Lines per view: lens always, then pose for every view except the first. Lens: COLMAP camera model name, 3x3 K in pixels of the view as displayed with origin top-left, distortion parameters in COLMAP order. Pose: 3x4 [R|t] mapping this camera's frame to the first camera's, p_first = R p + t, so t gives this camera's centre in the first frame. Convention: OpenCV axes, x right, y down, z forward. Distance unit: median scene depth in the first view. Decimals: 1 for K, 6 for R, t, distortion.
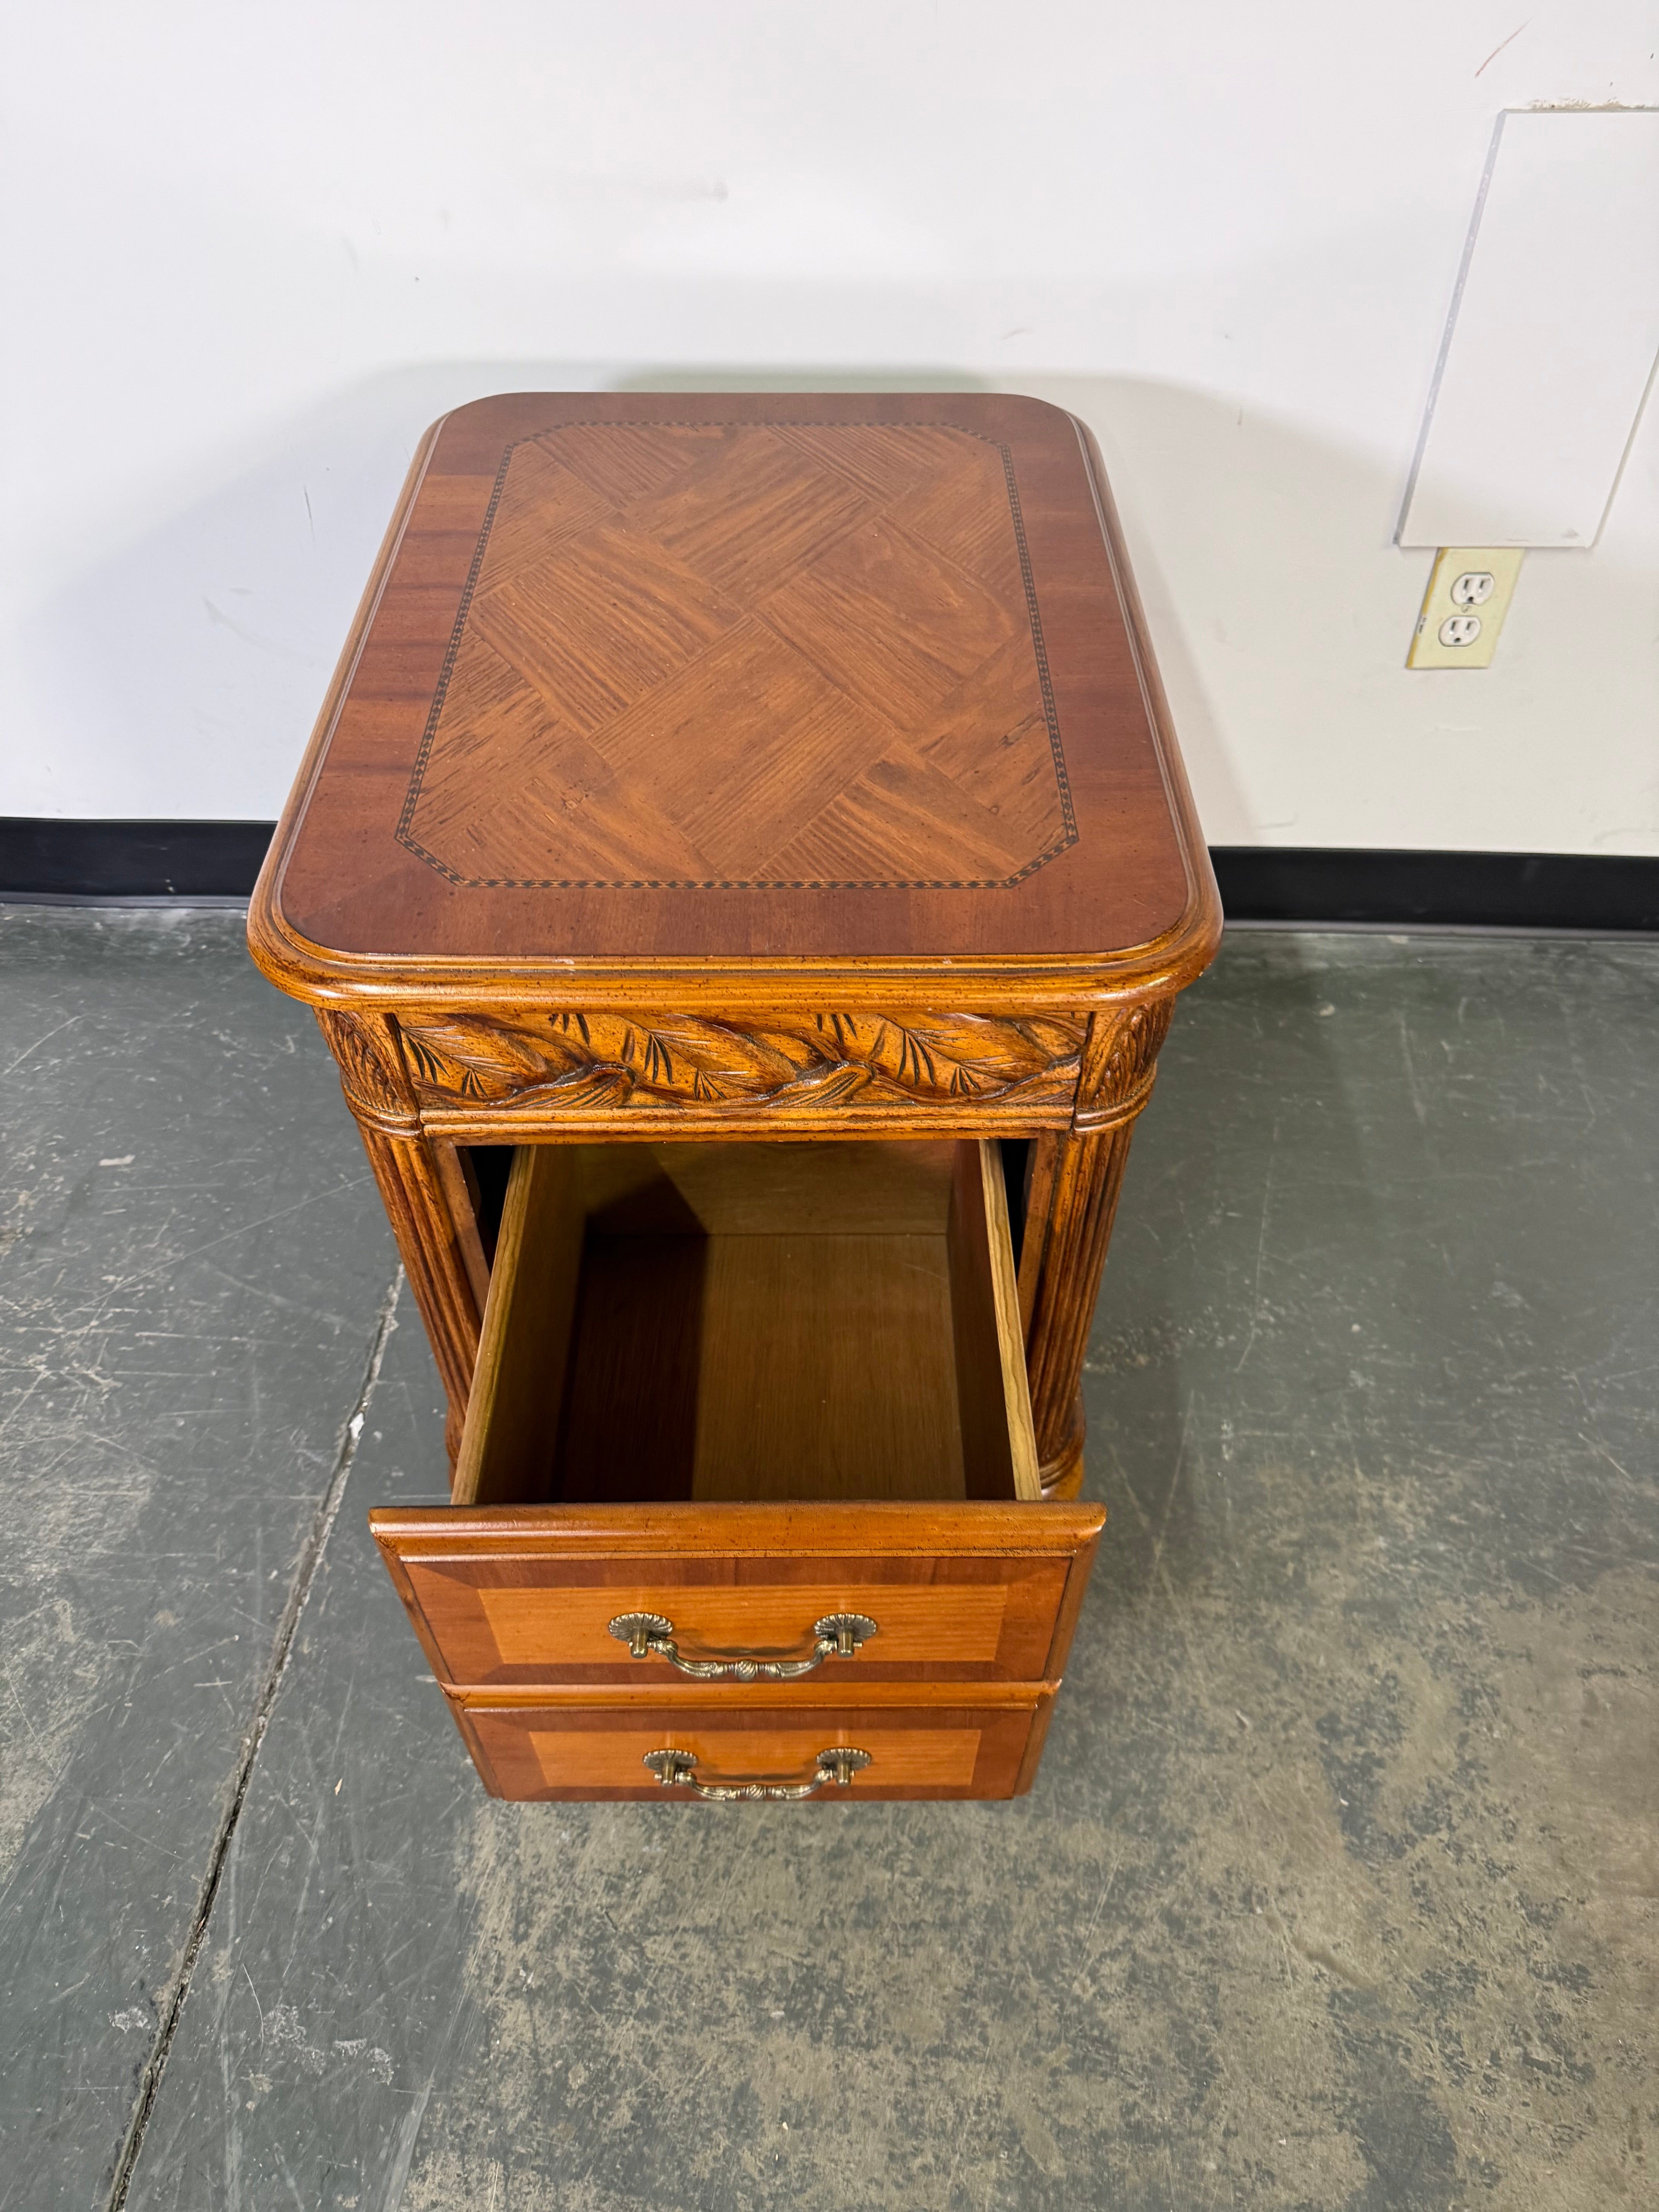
lens RADIAL K [[1609.2, 0, 832.4], [0, 1609.2, 1100.4], [0, 0, 1]] dist [-0.000887, -0.008836]
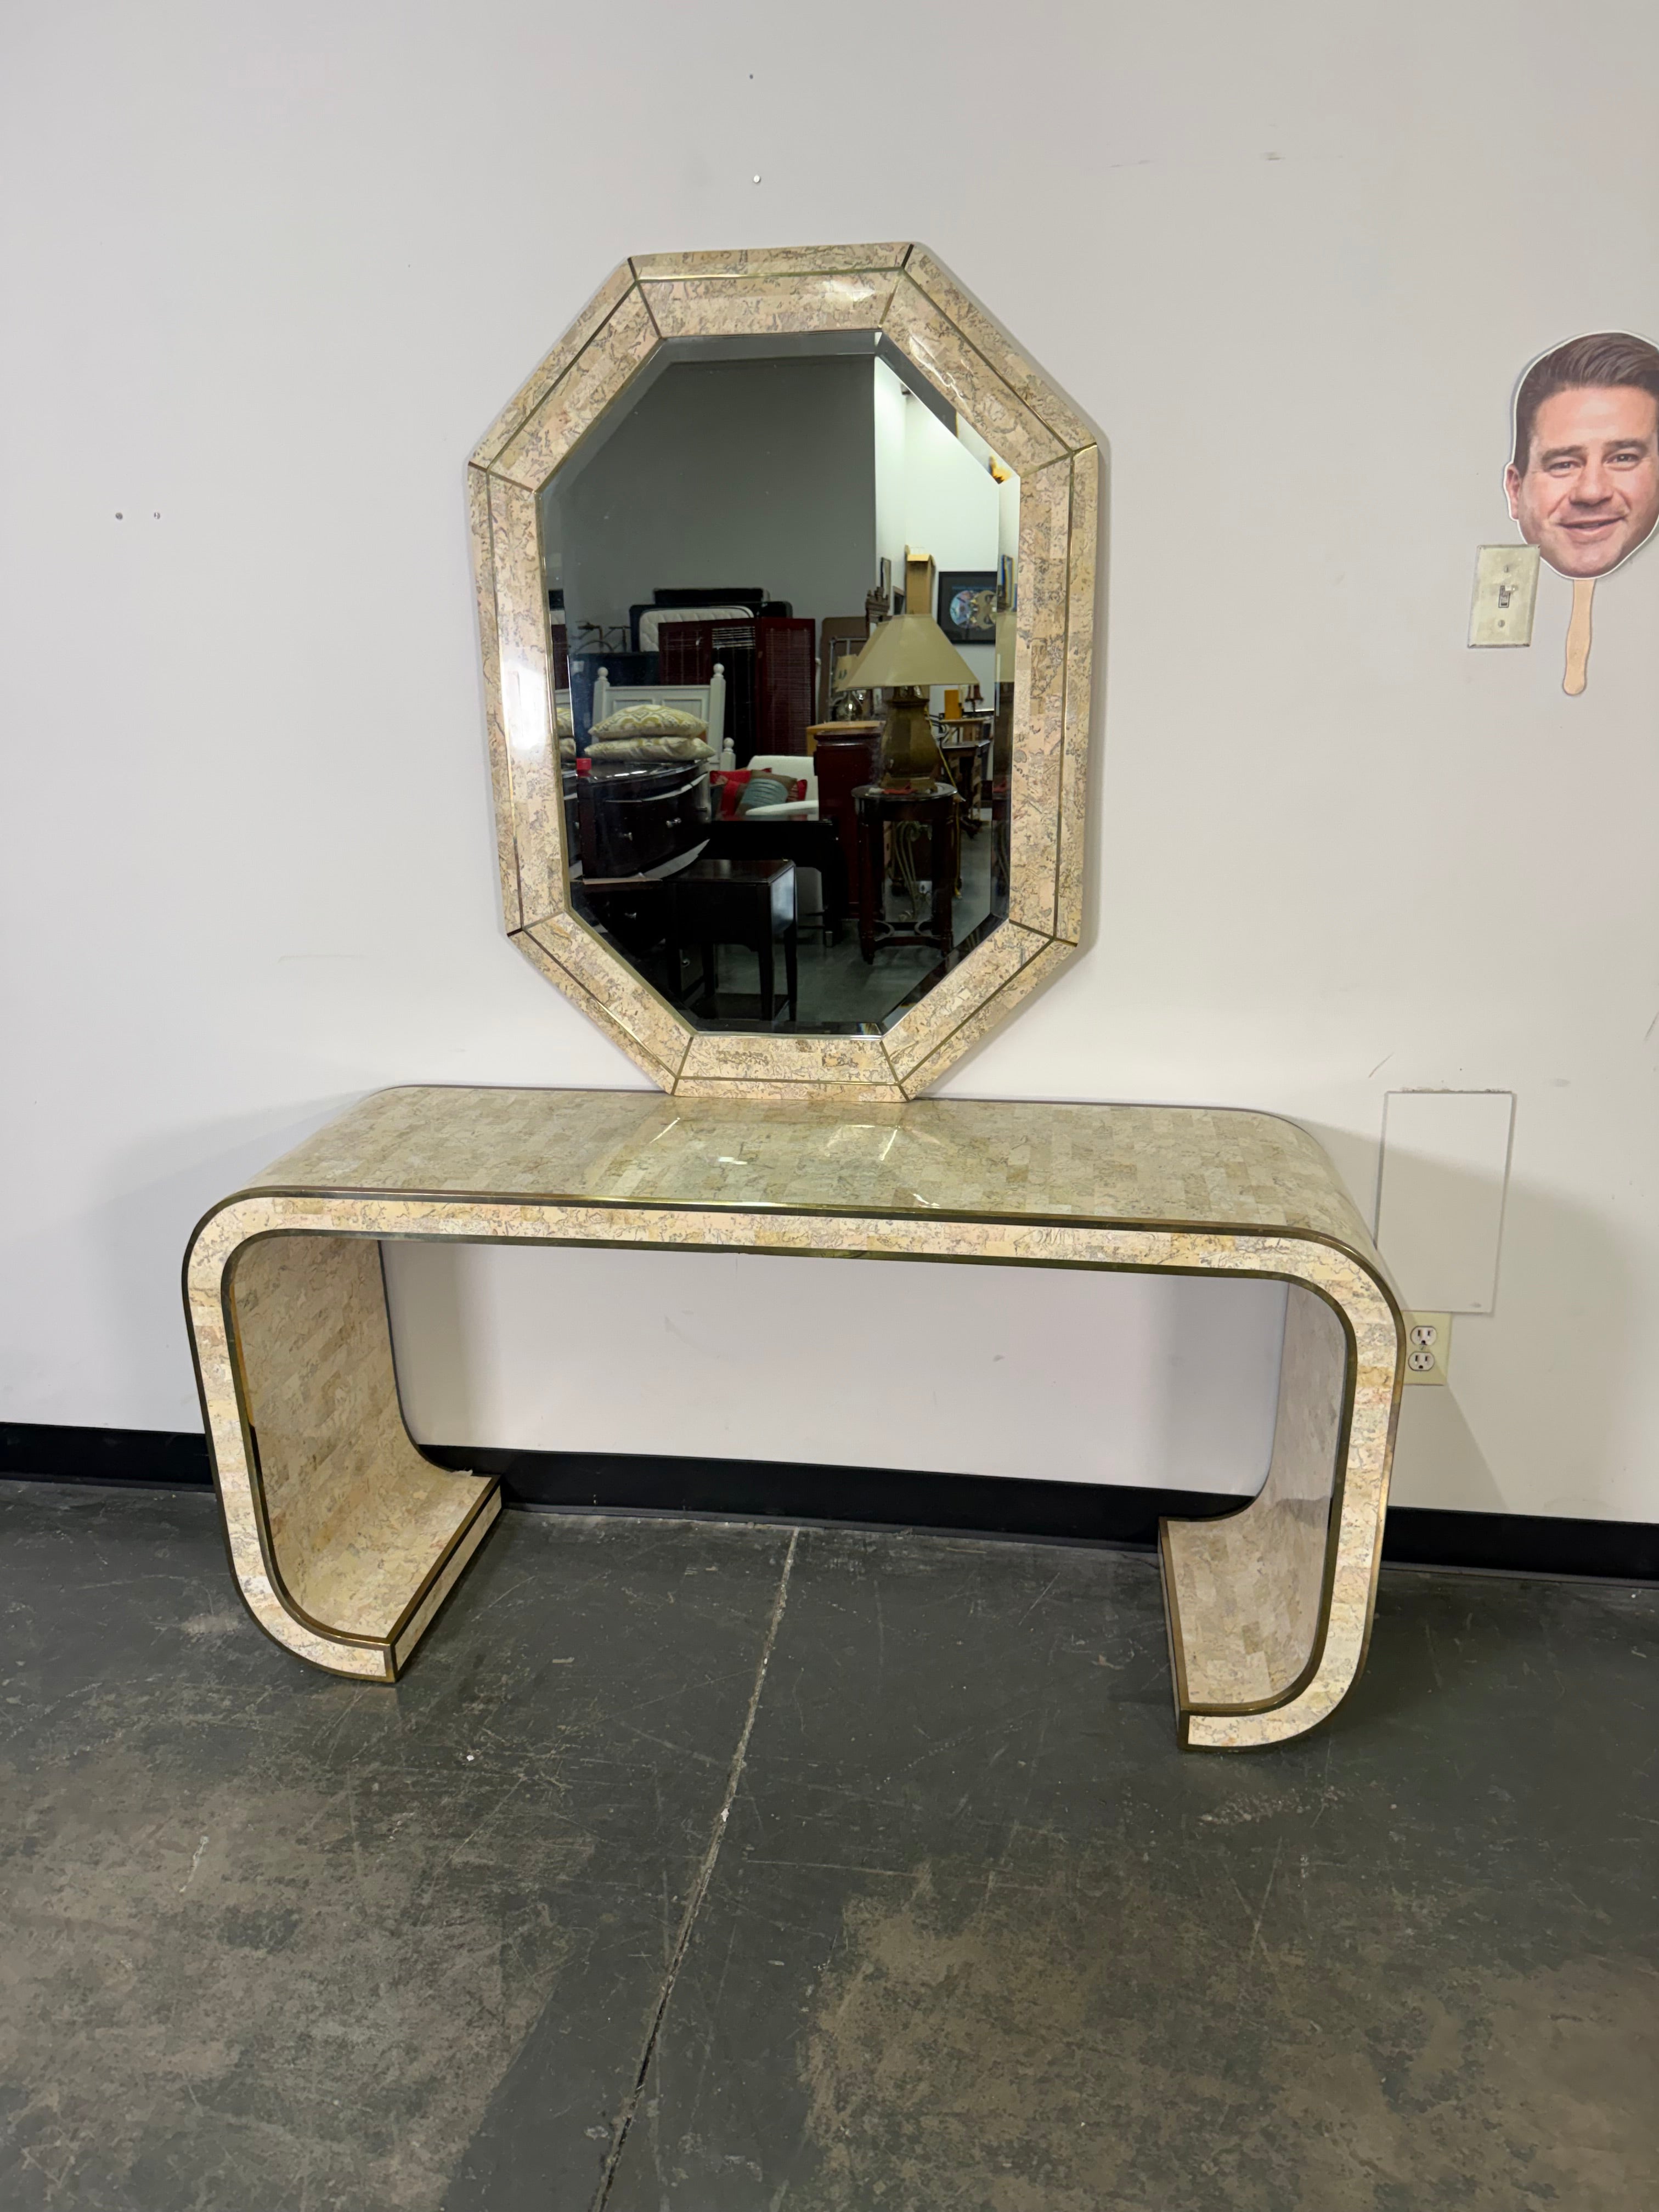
lens RADIAL K [[1593.6, 0, 830.8], [0, 1593.6, 1114.4], [0, 0, 1]] dist [-0.002798, -0.004844]
pose [[0.994683, 0.018861, -0.101240, -0.064891], [-0.064459, 0.880713, -0.469243, 0.392176], [0.080313, 0.473274, 0.877247, -0.802819]]
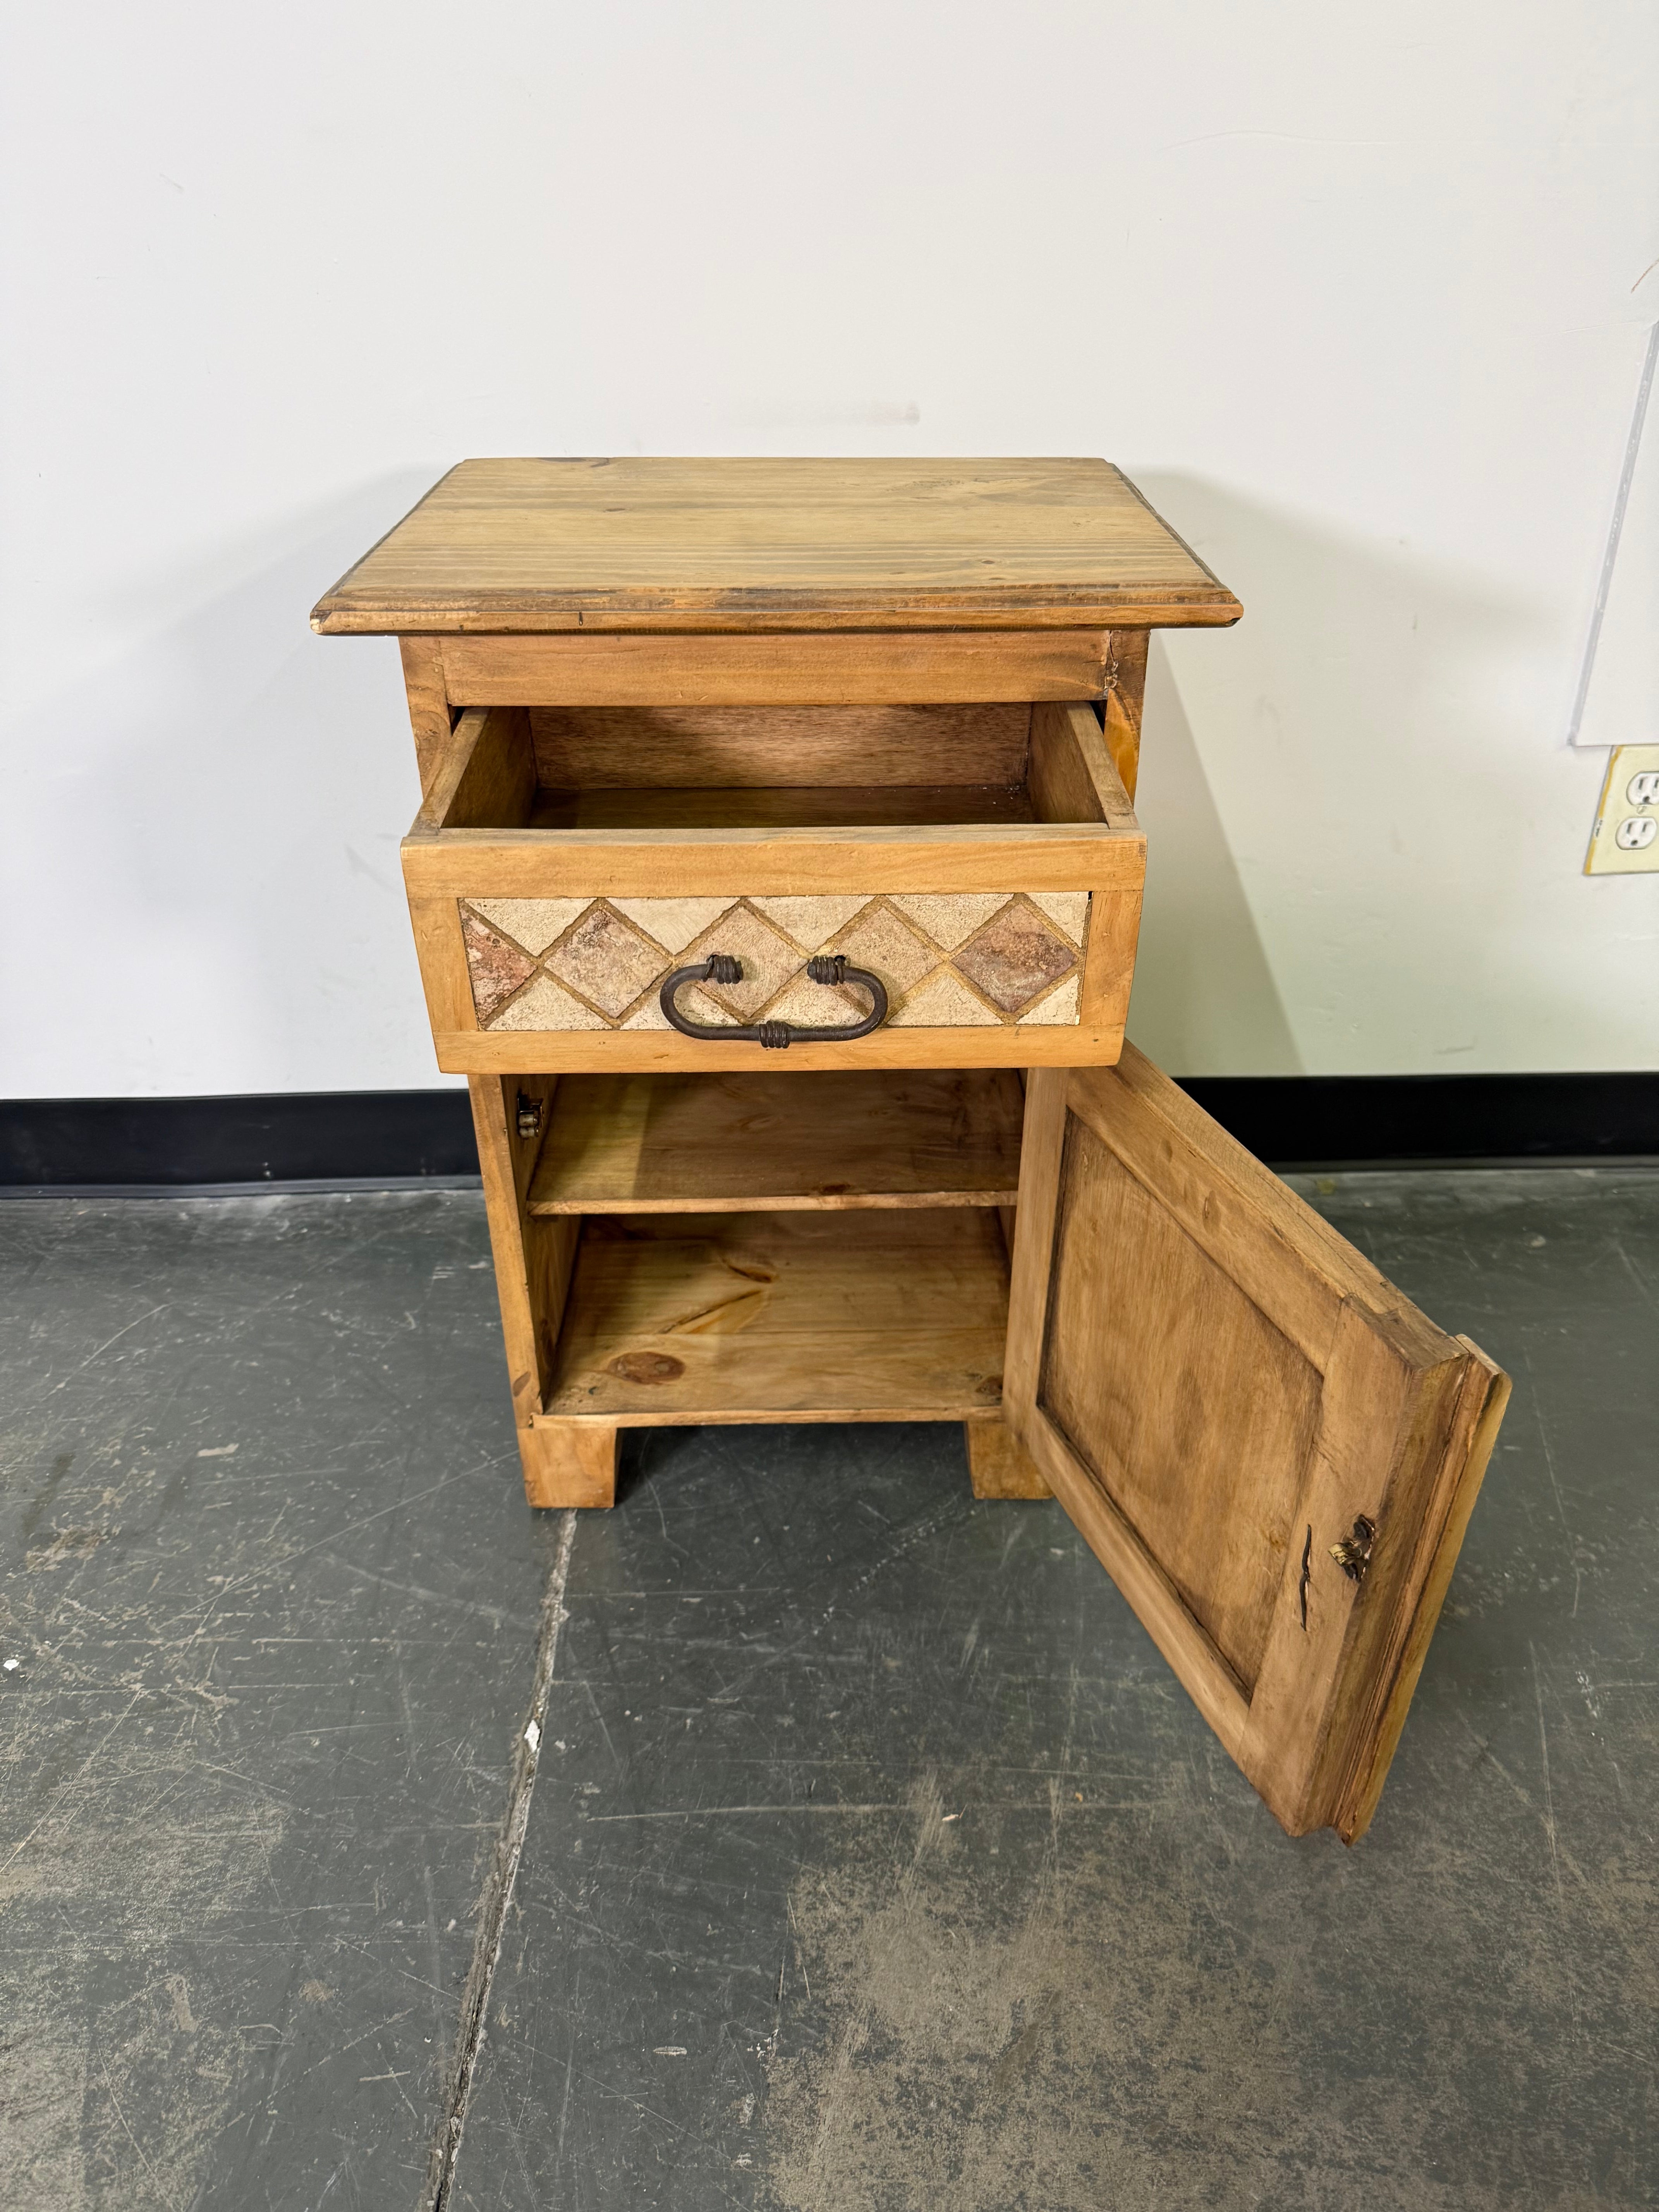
lens RADIAL K [[1602.0, 0, 837.2], [0, 1602.0, 1100.2], [0, 0, 1]] dist [-0.009381, -0.001960]
pose [[0.998173, -0.036536, 0.048123, -0.211888], [0.048203, 0.961749, -0.269657, 0.147878], [-0.036430, 0.271484, 0.961753, 0.163555]]
